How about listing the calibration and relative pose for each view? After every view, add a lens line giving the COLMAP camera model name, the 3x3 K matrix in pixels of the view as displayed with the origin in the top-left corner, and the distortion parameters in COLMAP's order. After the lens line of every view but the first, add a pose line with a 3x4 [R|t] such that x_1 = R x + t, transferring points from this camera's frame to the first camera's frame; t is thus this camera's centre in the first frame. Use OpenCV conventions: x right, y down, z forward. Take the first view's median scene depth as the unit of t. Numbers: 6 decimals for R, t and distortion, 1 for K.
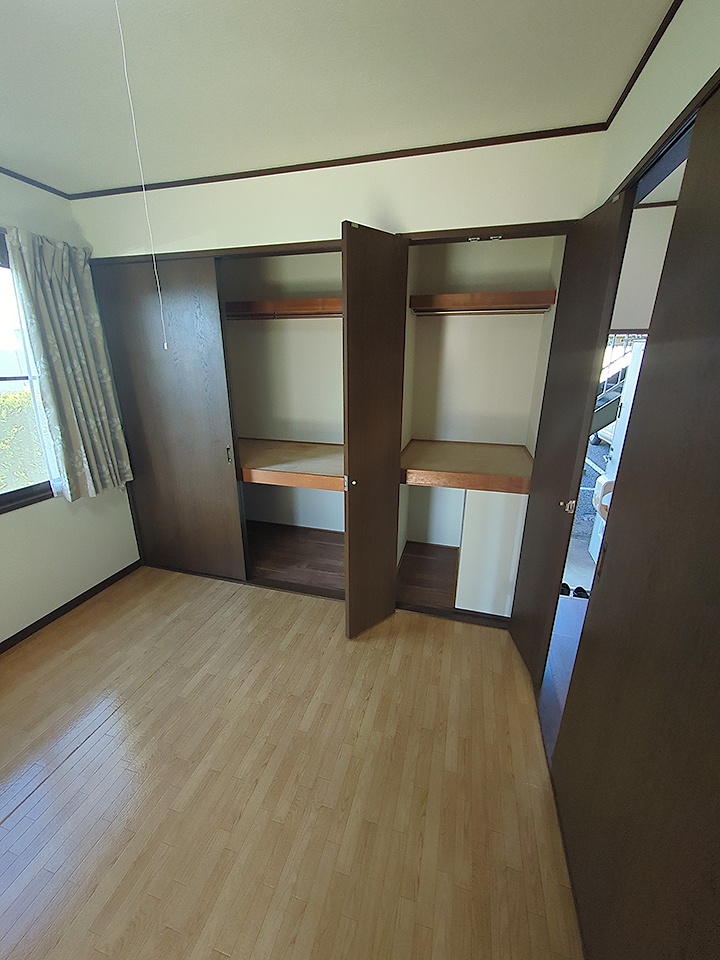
lens RADIAL K [[378.2, 0, 361.4], [0, 378.2, 480.4], [0, 0, 1]] dist [-0.002365, 0.000044]
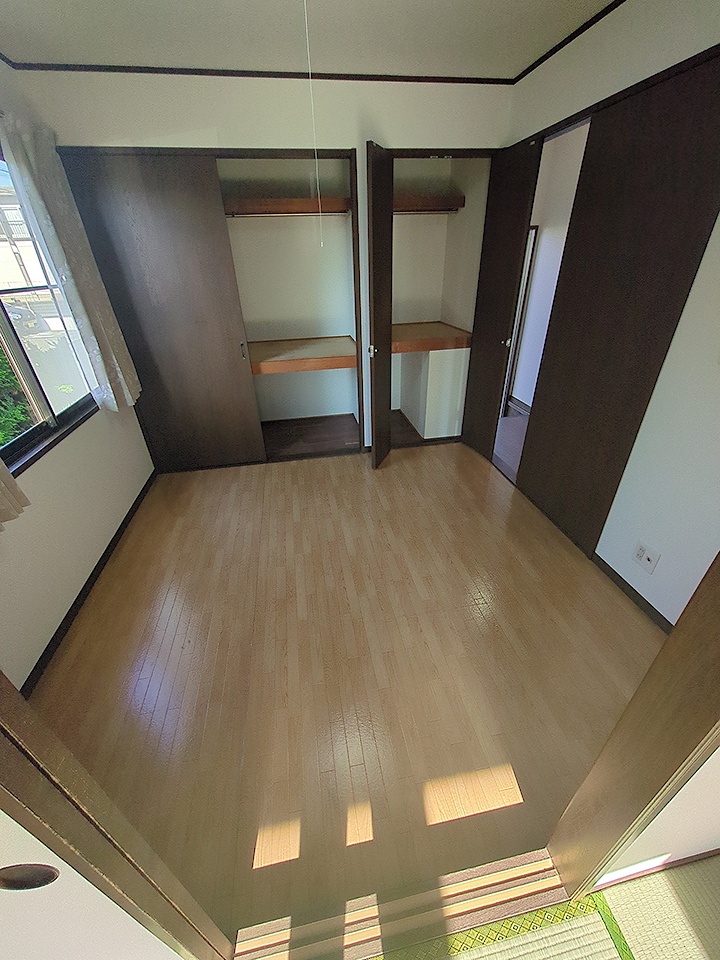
lens RADIAL K [[378.2, 0, 360.2], [0, 378.2, 480.3], [0, 0, 1]] dist [-0.002365, 0.000044]
pose [[0.900235, -0.247358, 0.358316, -0.592135], [0.166639, 0.956032, 0.241317, 0.100963], [-0.402254, -0.157533, 0.901873, -0.273560]]
